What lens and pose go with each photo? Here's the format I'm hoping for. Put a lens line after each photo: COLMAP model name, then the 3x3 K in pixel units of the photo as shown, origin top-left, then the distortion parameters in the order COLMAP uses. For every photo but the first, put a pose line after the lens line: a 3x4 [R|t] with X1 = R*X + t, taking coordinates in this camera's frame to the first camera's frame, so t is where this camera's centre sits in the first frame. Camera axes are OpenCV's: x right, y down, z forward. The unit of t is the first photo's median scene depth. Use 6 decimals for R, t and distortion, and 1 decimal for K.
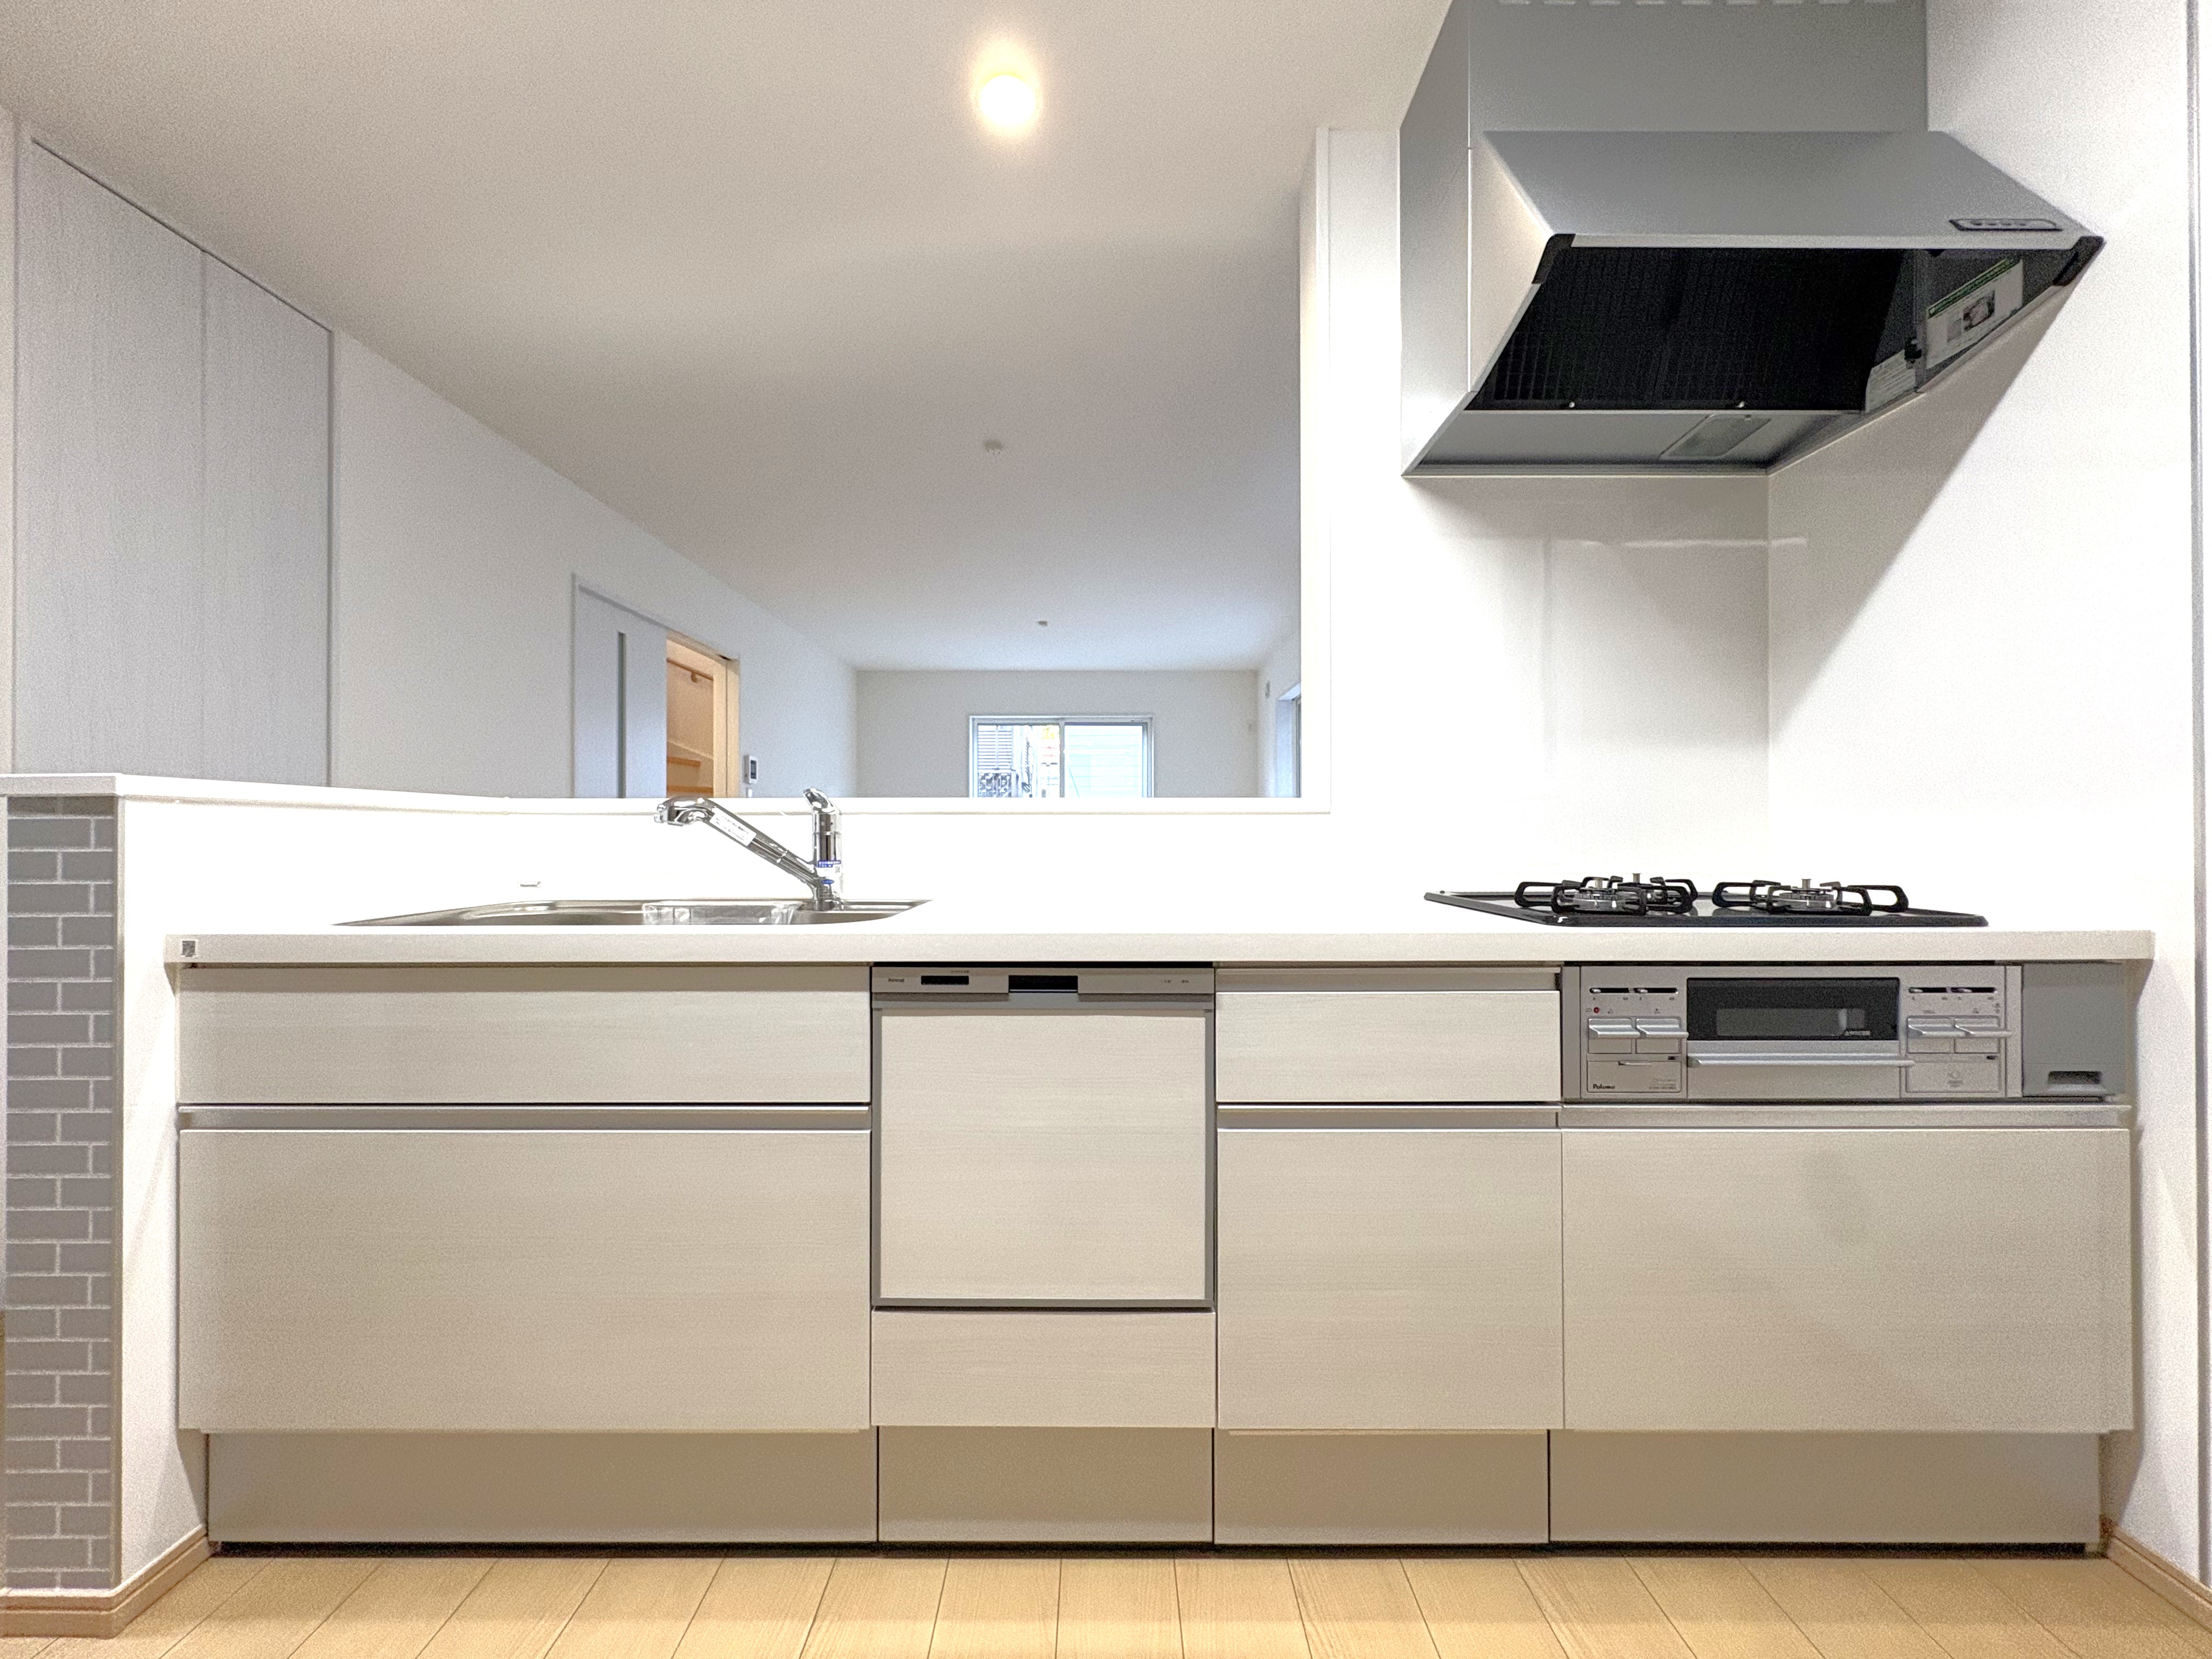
lens RADIAL K [[887.9, 0, 1106.0], [0, 887.9, 829.5], [0, 0, 1]] dist [0.000439, 0.000047]
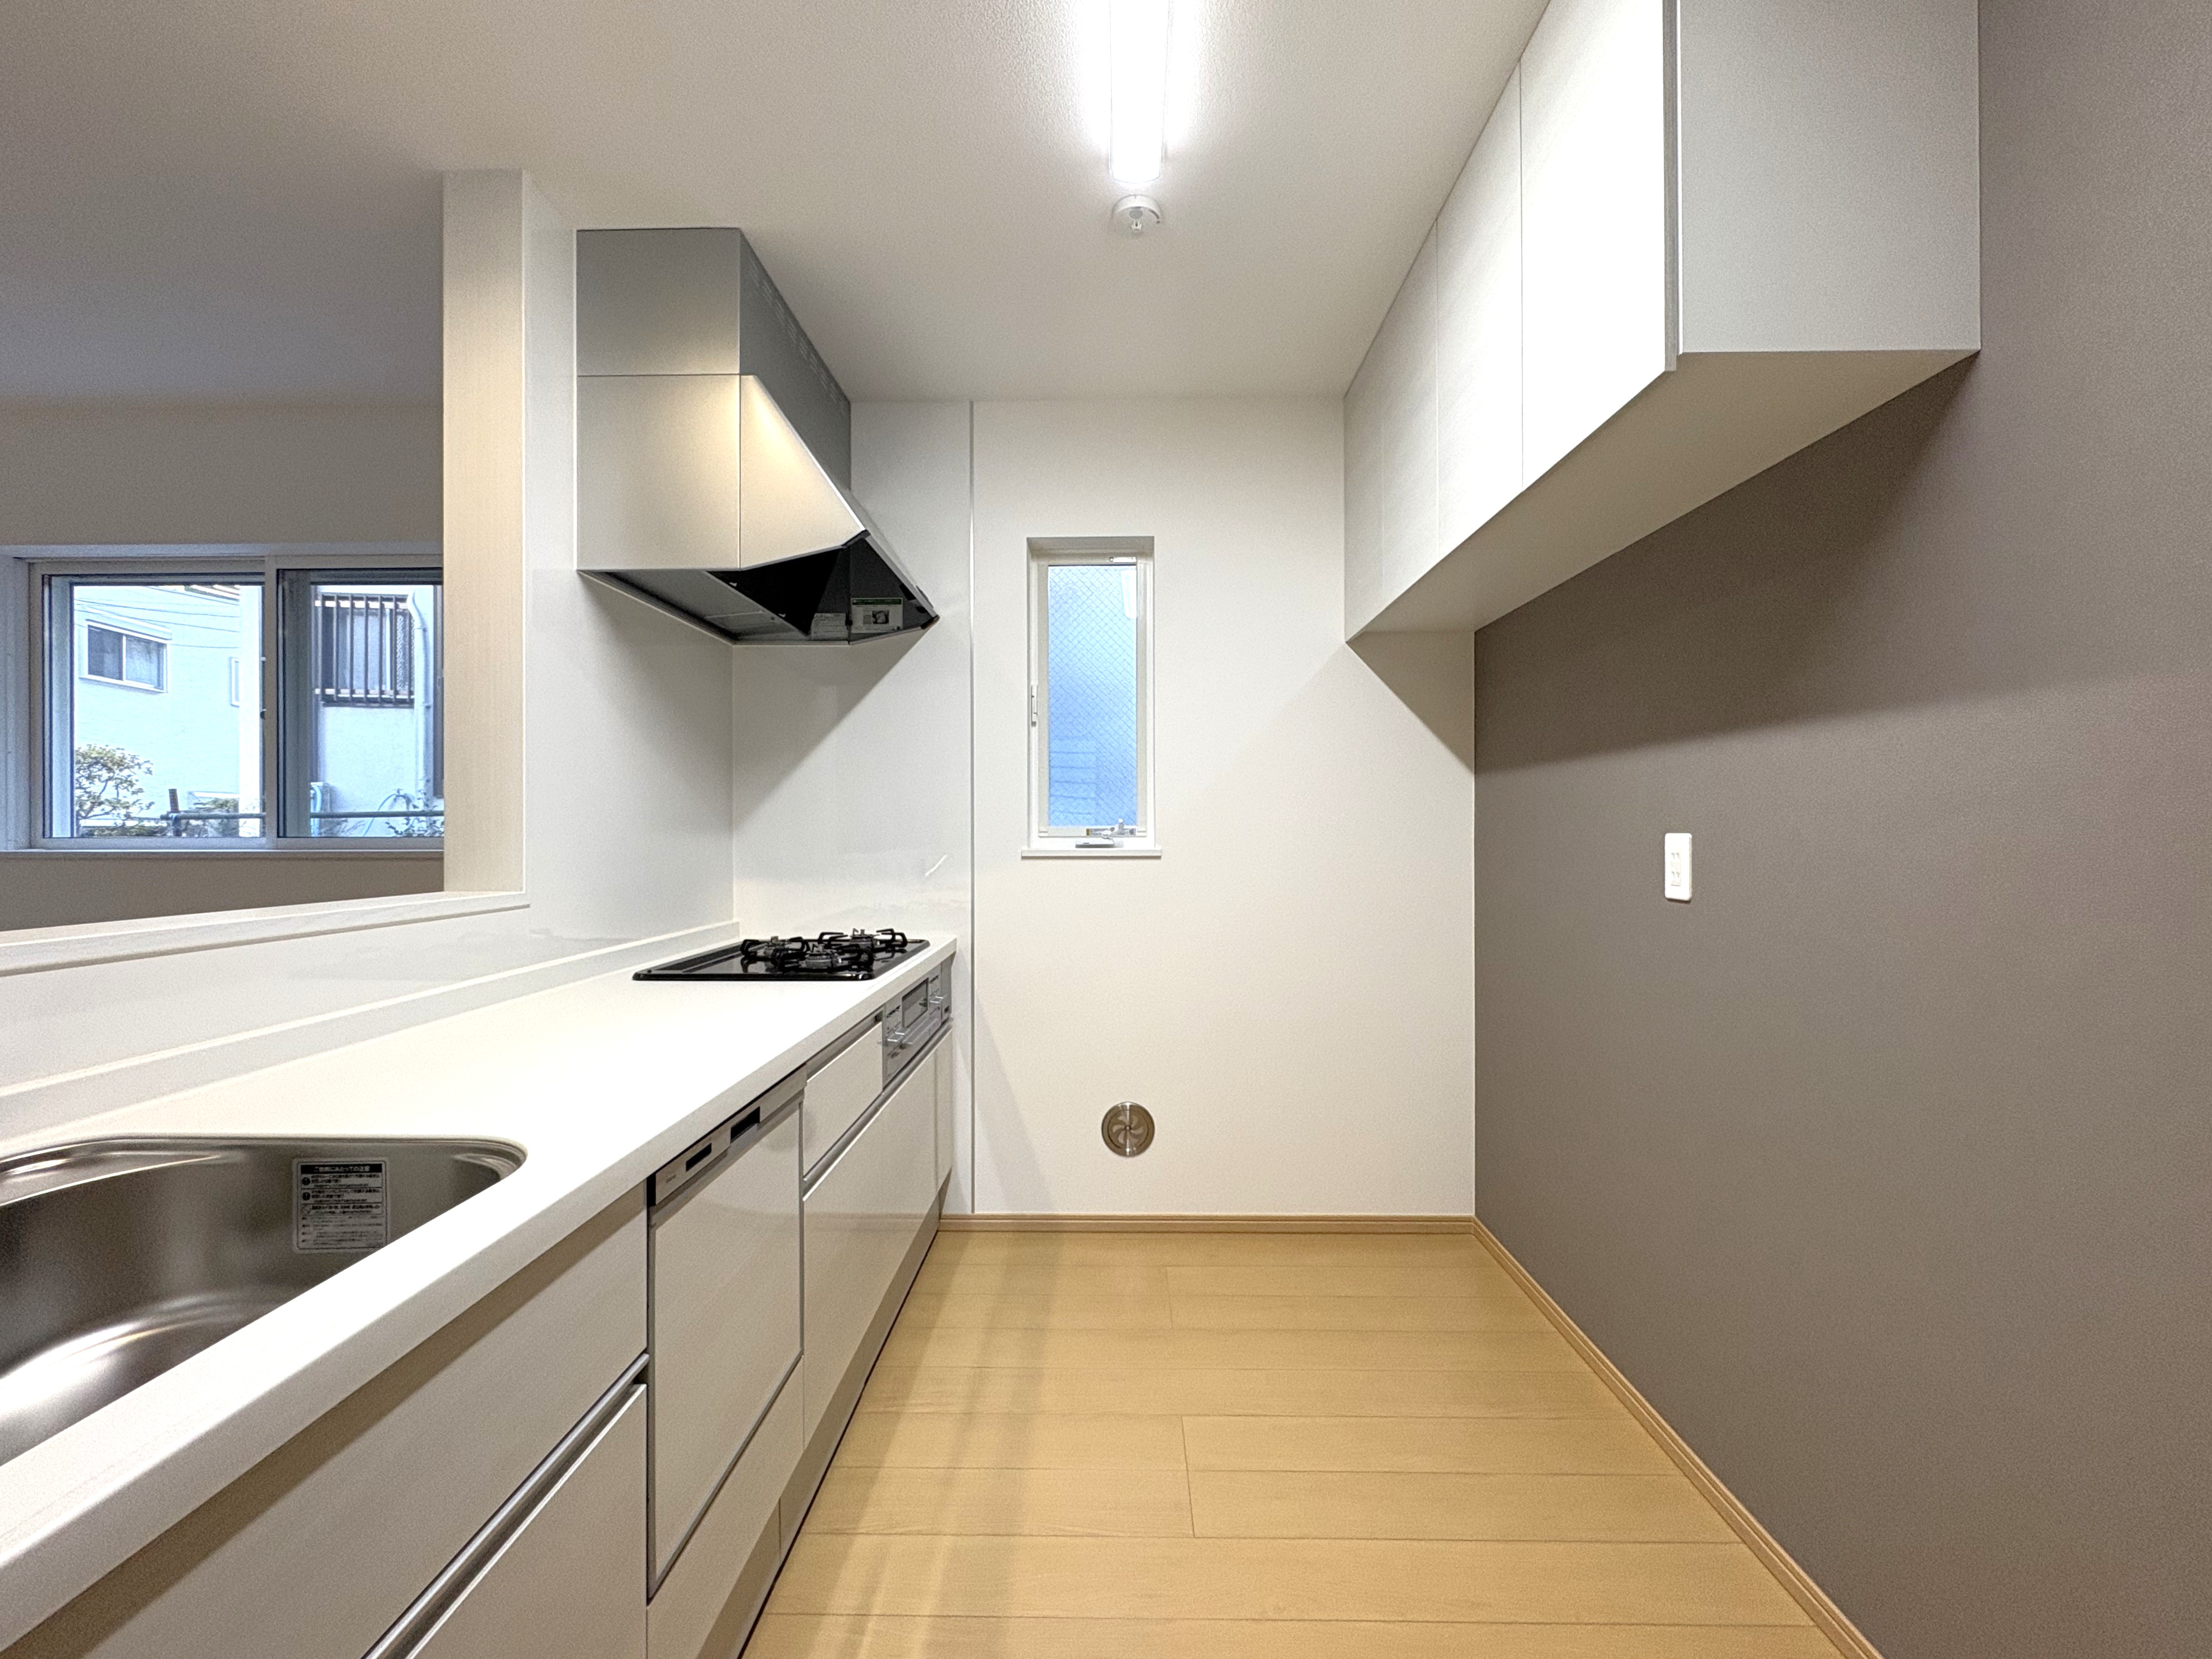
lens RADIAL K [[888.0, 0, 1106.0], [0, 888.0, 829.5], [0, 0, 1]] dist [0.000439, 0.000047]
pose [[0.017573, 0.002171, 0.999843, -0.929583], [-0.003306, 0.999992, -0.002113, -0.136120], [-0.999840, -0.003268, 0.017581, 0.509164]]
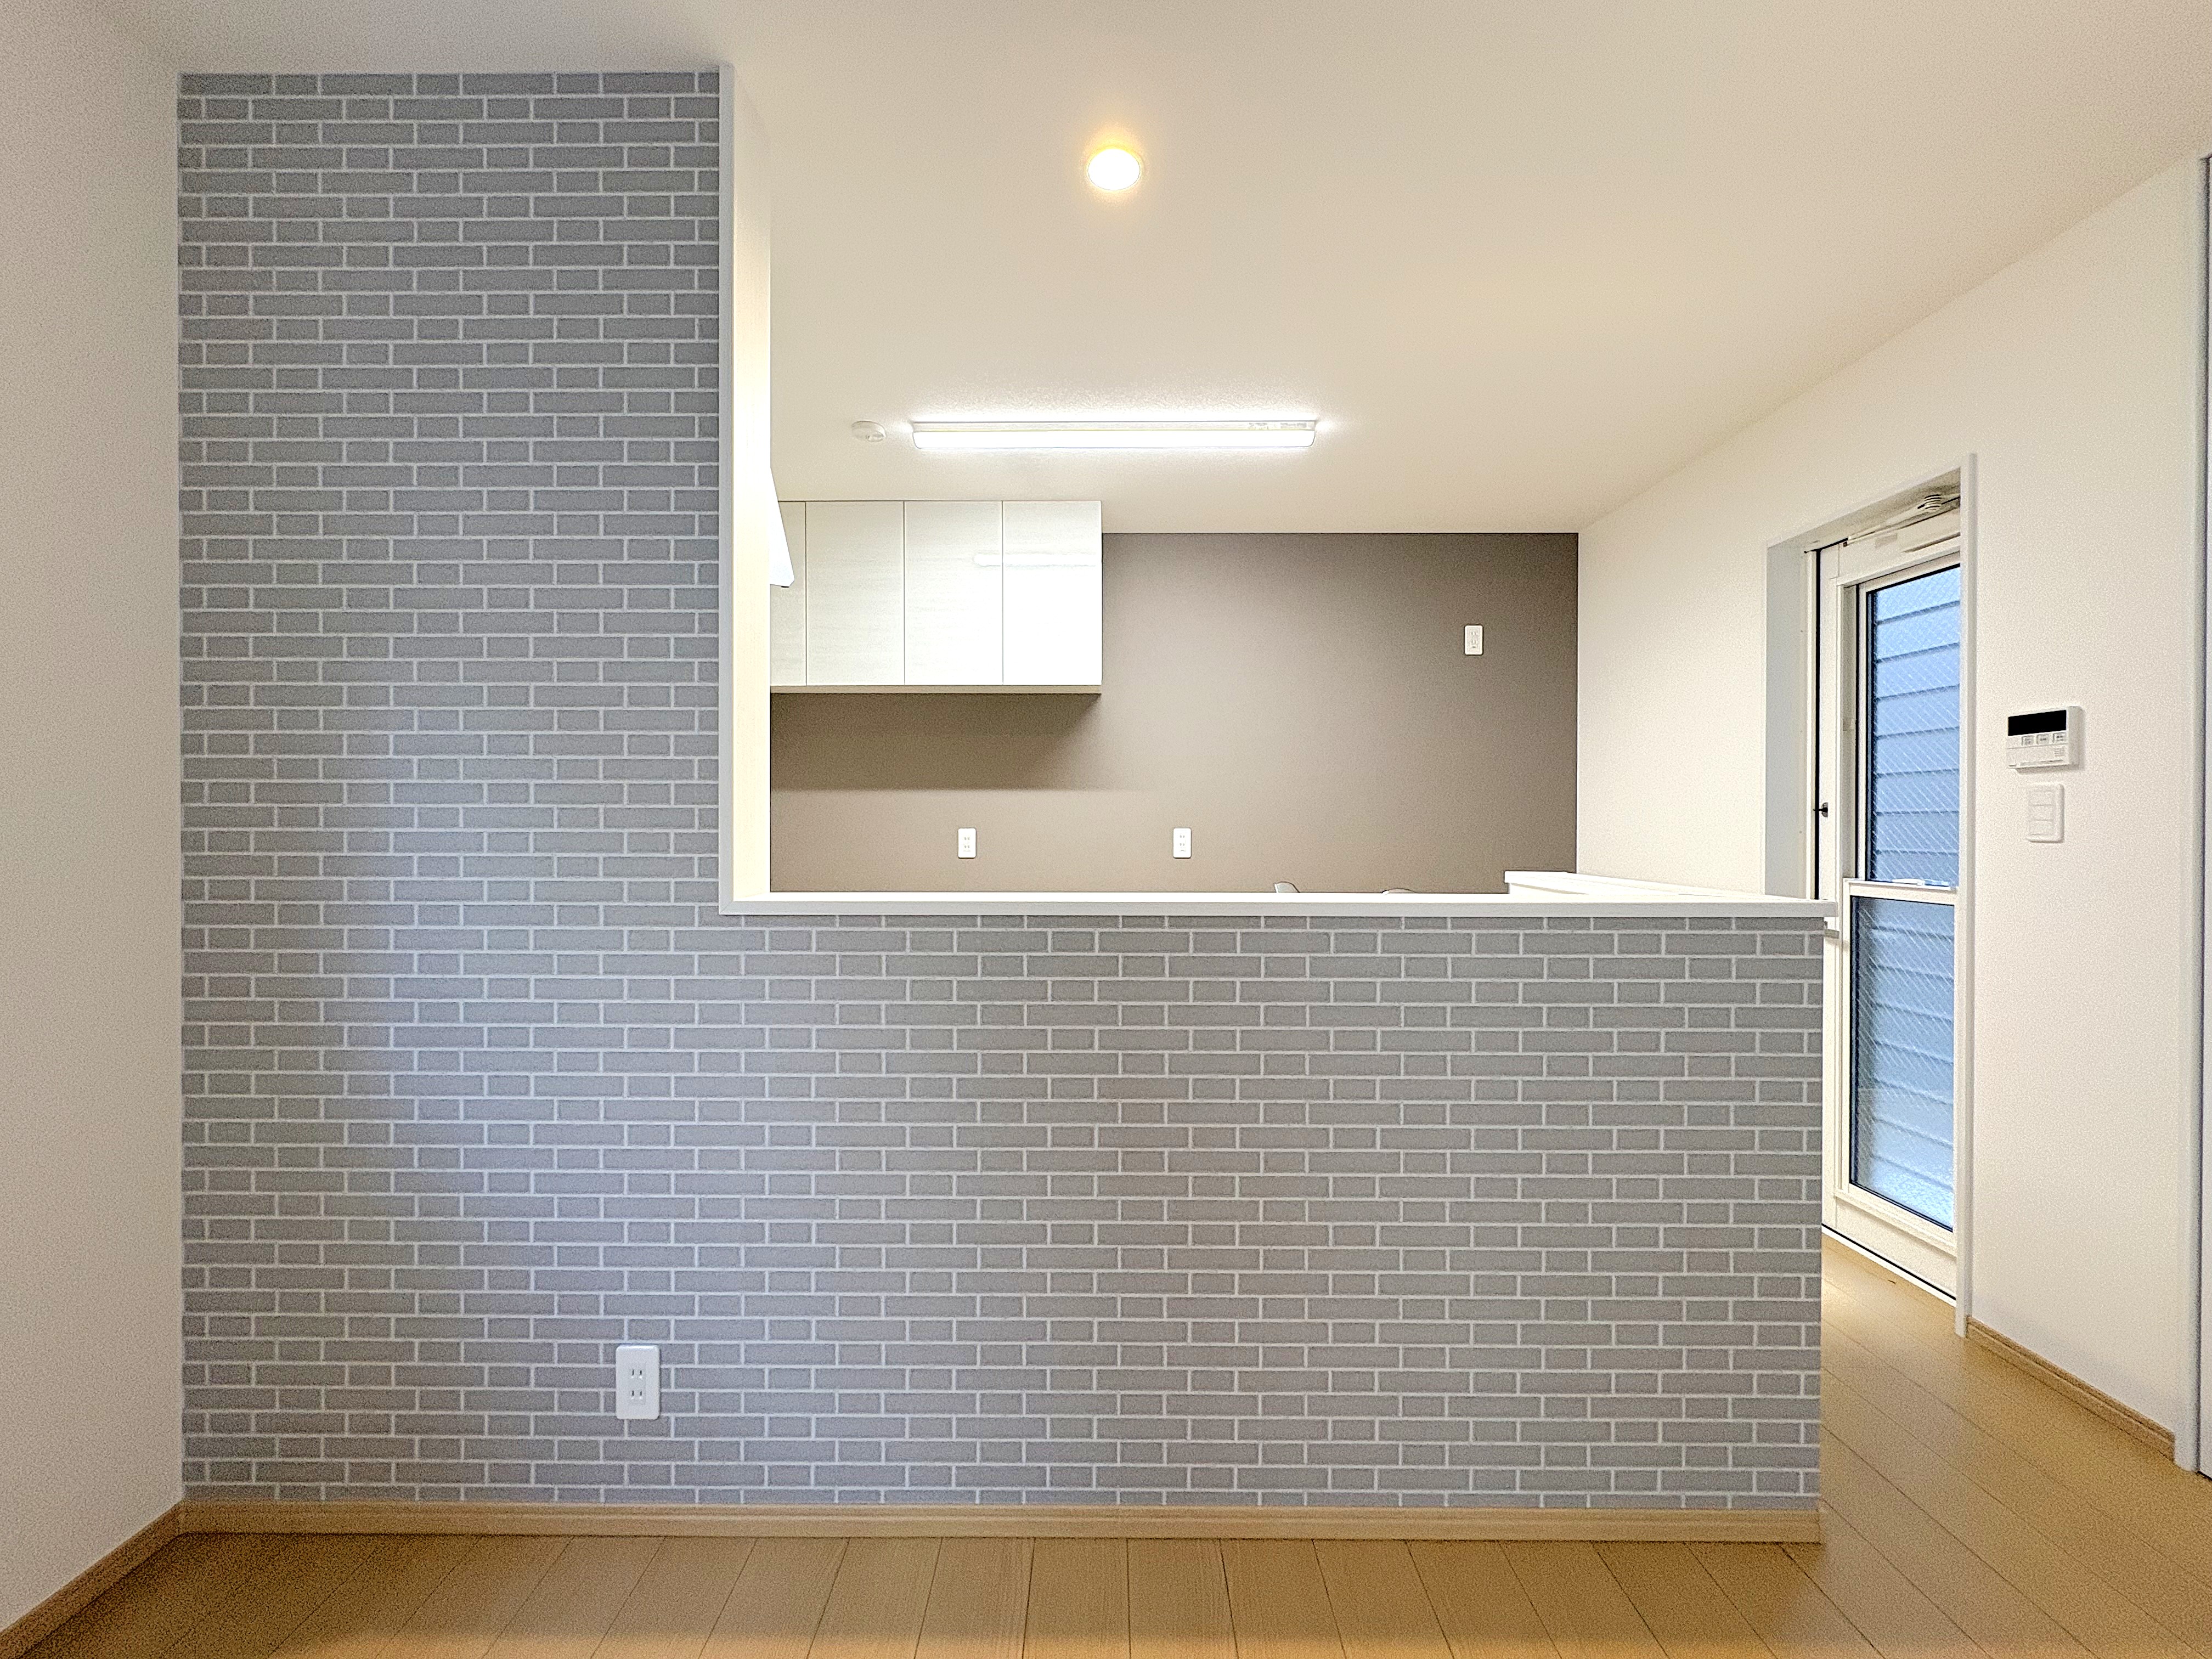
lens RADIAL K [[887.9, 0, 1106.0], [0, 887.9, 829.5], [0, 0, 1]] dist [0.000439, 0.000047]
pose [[-0.999984, -0.000758, 0.005617, 0.013350], [-0.000773, 0.999996, -0.002668, -0.129261], [-0.005615, -0.002672, -0.999981, 1.837566]]
